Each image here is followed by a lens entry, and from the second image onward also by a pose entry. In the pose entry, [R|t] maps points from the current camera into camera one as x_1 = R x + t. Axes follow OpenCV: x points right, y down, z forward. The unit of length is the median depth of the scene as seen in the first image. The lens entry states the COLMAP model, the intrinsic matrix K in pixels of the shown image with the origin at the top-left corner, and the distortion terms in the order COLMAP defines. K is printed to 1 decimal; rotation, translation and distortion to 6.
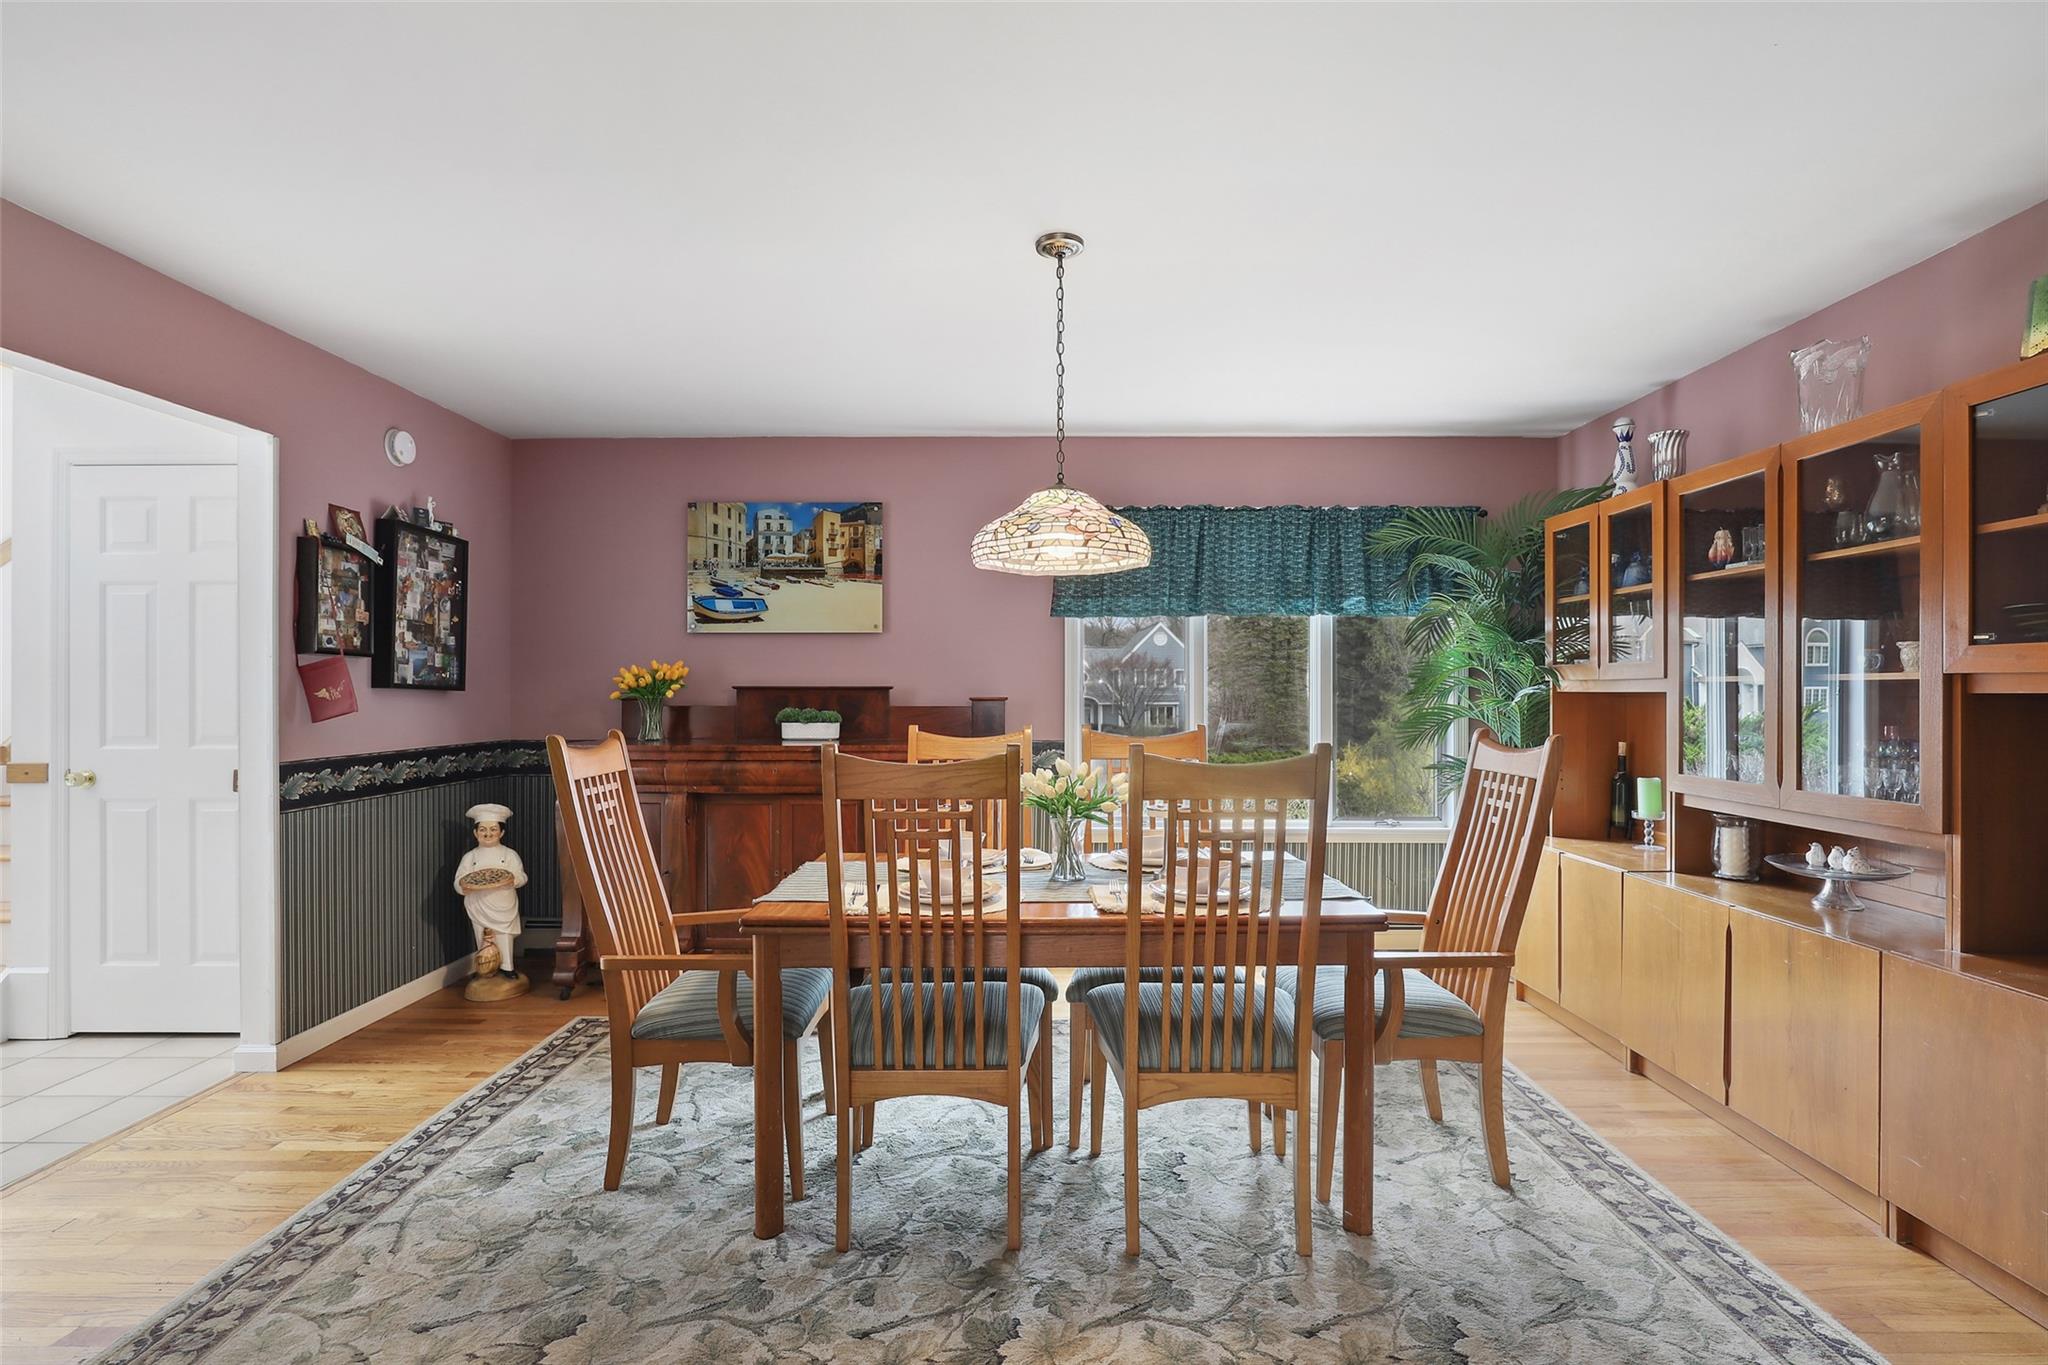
lens RADIAL K [[1007.9, 0, 1047.4], [0, 1007.9, 691.4], [0, 0, 1]] dist [-0.008196, 0.000245]
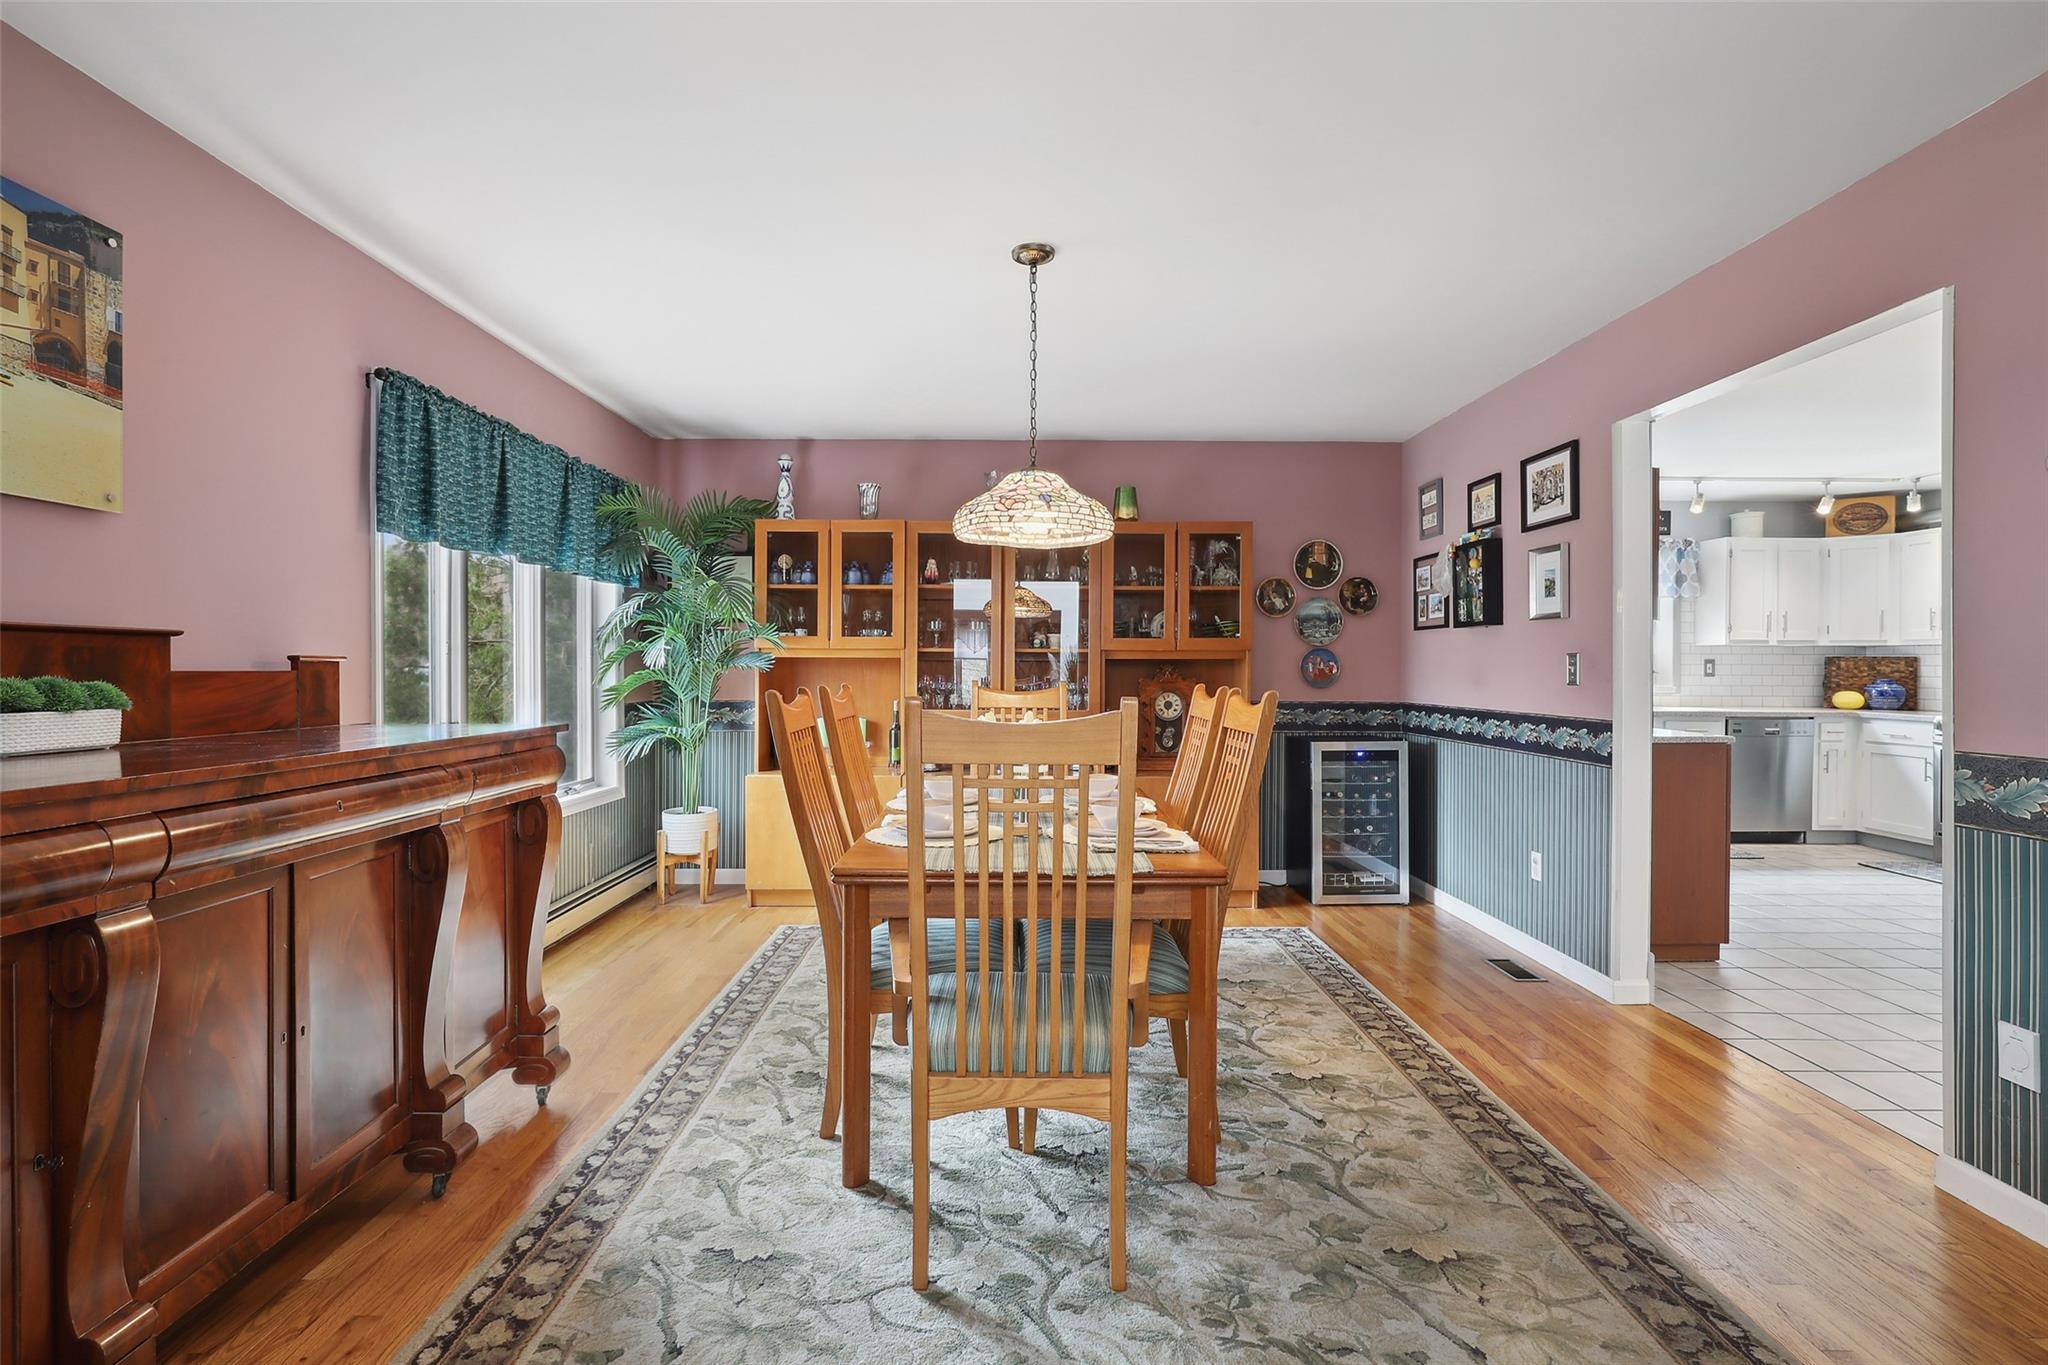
lens RADIAL K [[956.4, 0, 1017.5], [0, 956.4, 679.9], [0, 0, 1]] dist [-0.020797, 0.005629]
pose [[-0.003046, -0.011900, 0.999925, -0.644039], [-0.004067, 0.999921, 0.011888, 0.012541], [-0.999987, -0.004030, -0.003094, 0.625306]]
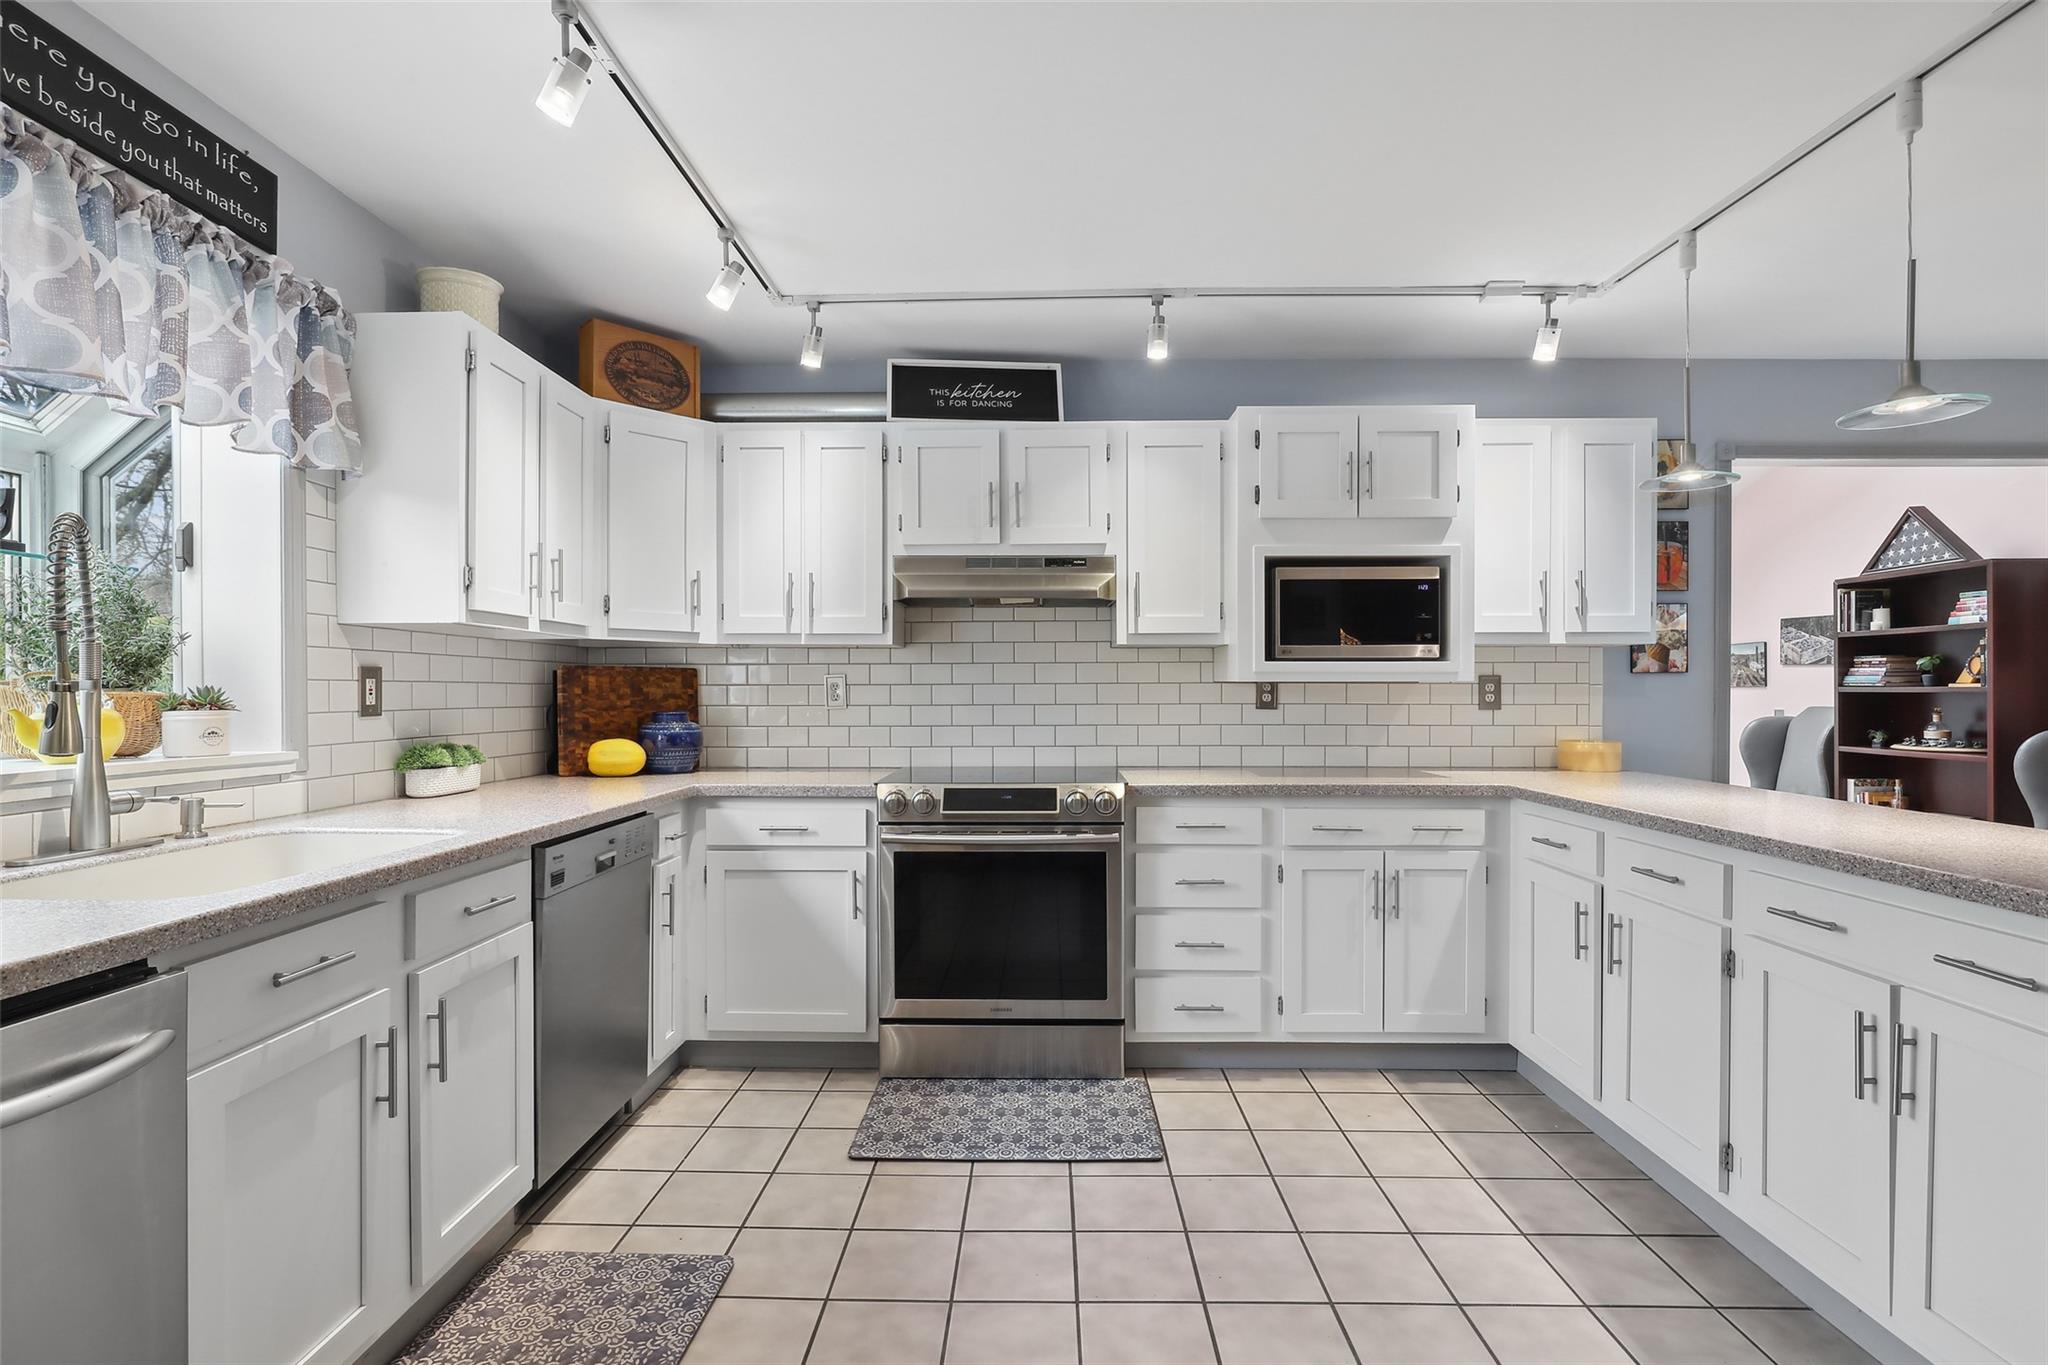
lens RADIAL K [[956.4, 0, 1026.1], [0, 956.4, 685.6], [0, 0, 1]] dist [-0.020797, 0.005629]
pose [[-0.999528, -0.001659, 0.030685, 0.584800], [-0.001845, 0.999980, -0.006054, 0.006906], [-0.030674, -0.006108, -0.999511, -0.024303]]
